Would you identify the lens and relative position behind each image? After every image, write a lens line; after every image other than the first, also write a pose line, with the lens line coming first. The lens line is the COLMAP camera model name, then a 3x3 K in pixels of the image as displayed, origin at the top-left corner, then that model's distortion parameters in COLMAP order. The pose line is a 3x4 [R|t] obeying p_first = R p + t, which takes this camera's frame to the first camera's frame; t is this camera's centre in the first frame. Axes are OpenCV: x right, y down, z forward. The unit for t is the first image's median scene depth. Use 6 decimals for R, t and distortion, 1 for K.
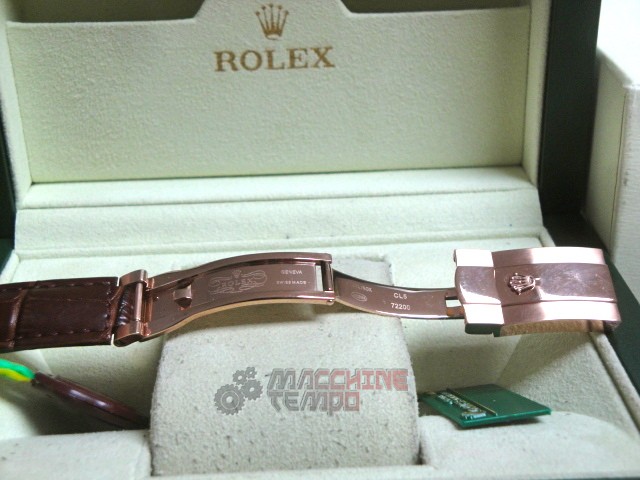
lens RADIAL K [[1032.2, 0, 323.1], [0, 1032.2, 238.8], [0, 0, 1]] dist [0.166912, 0.088870]
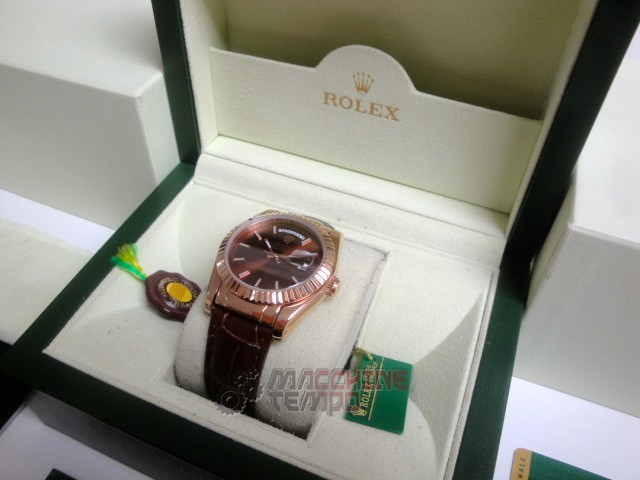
lens RADIAL K [[524.3, 0, 320.3], [0, 524.3, 236.4], [0, 0, 1]] dist [-0.160819, 0.127788]
pose [[0.909042, 0.331607, -0.252348, 0.150430], [-0.224735, 0.900103, 0.373242, -0.270177], [0.350909, -0.282581, 0.892755, 0.264713]]
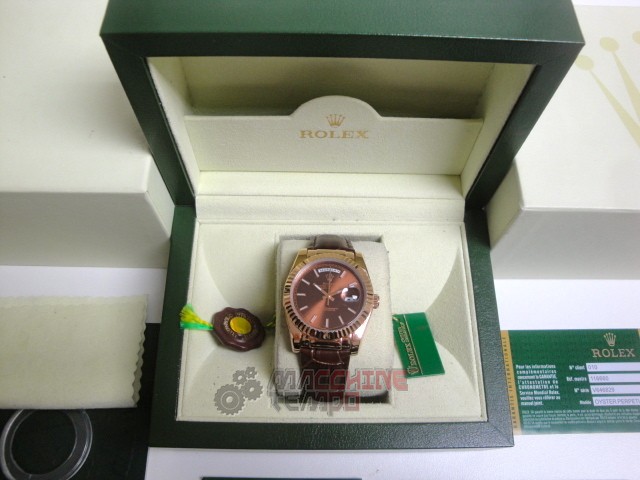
lens RADIAL K [[524.3, 0, 320.3], [0, 524.3, 236.4], [0, 0, 1]] dist [-0.160819, 0.127788]
pose [[0.997877, 0.059075, 0.027427, -0.084475], [-0.063195, 0.776227, 0.627278, -0.588963], [0.015767, -0.627679, 0.778312, 0.212471]]
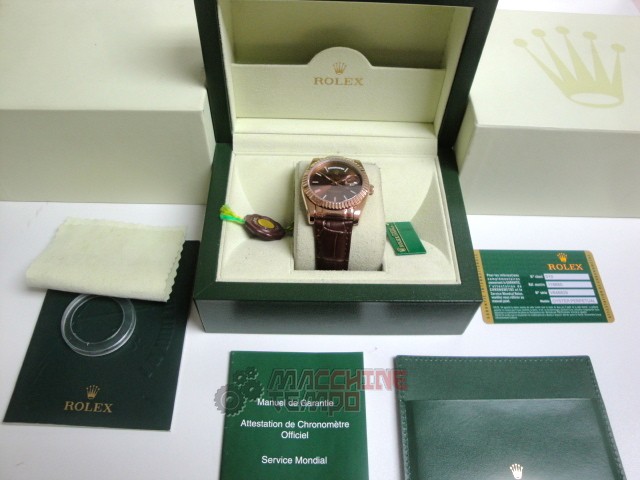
lens RADIAL K [[524.3, 0, 320.3], [0, 524.3, 236.4], [0, 0, 1]] dist [-0.160819, 0.127788]
pose [[0.997590, 0.063984, 0.026850, -0.098640], [-0.068983, 0.872645, 0.483458, -0.437332], [0.007503, -0.484145, 0.874956, -0.223630]]
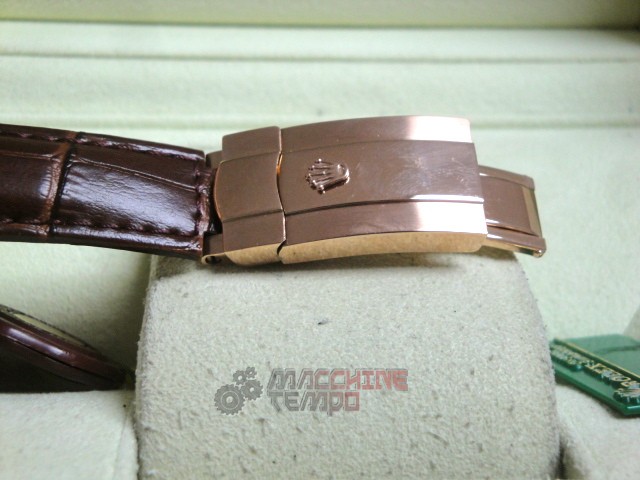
lens RADIAL K [[1018.2, 0, 320.0], [0, 1018.2, 240.0], [0, 0, 1]] dist [0.090169, 0.215900]
pose [[0.997767, 0.040265, 0.053287, -0.067965], [-0.045611, 0.993610, 0.103241, 0.012589], [-0.048790, -0.105441, 0.993228, 0.289451]]
